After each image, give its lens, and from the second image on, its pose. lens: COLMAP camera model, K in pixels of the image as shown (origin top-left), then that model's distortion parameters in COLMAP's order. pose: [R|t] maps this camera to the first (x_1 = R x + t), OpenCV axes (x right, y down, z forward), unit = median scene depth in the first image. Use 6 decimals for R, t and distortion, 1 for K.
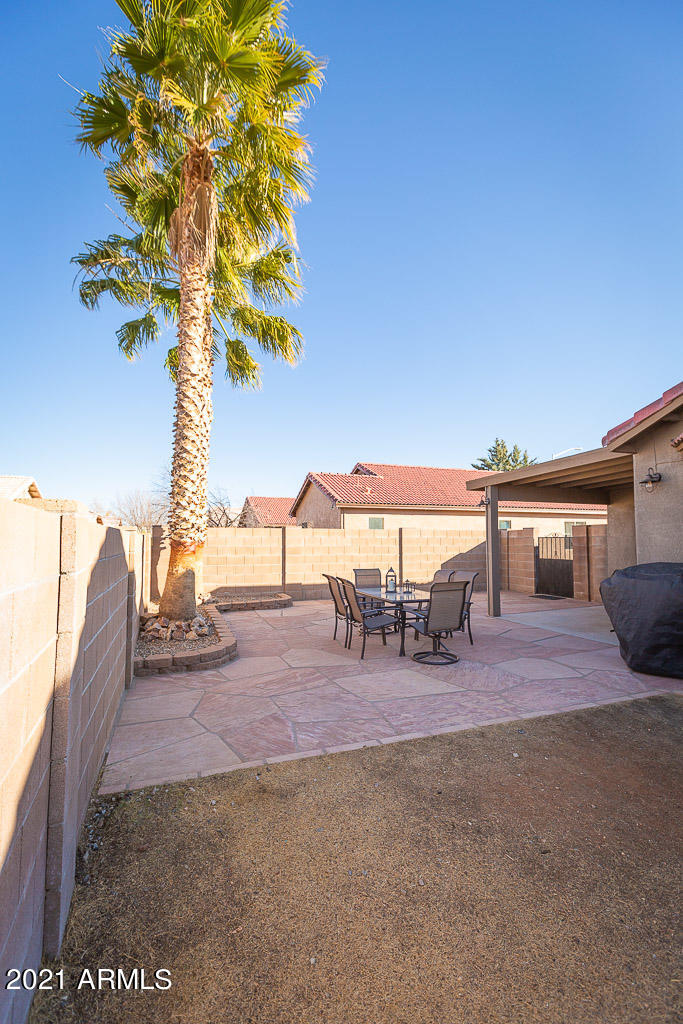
lens RADIAL K [[464.1, 0, 341.5], [0, 464.1, 512.0], [0, 0, 1]] dist [-0.055058, 0.015028]
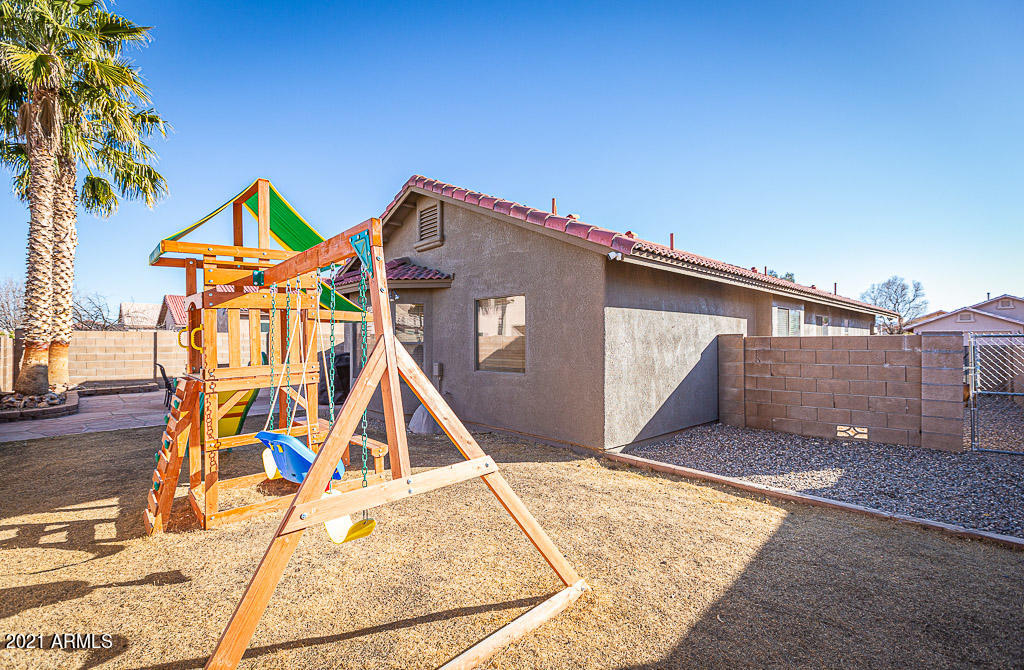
lens RADIAL K [[443.3, 0, 512.0], [0, 443.3, 335.0], [0, 0, 1]] dist [0.000226, -0.008590]
pose [[0.906803, 0.005675, 0.421516, 0.434617], [-0.024453, 0.998934, 0.039156, -0.048488], [-0.420844, -0.045814, 0.905975, -0.880830]]
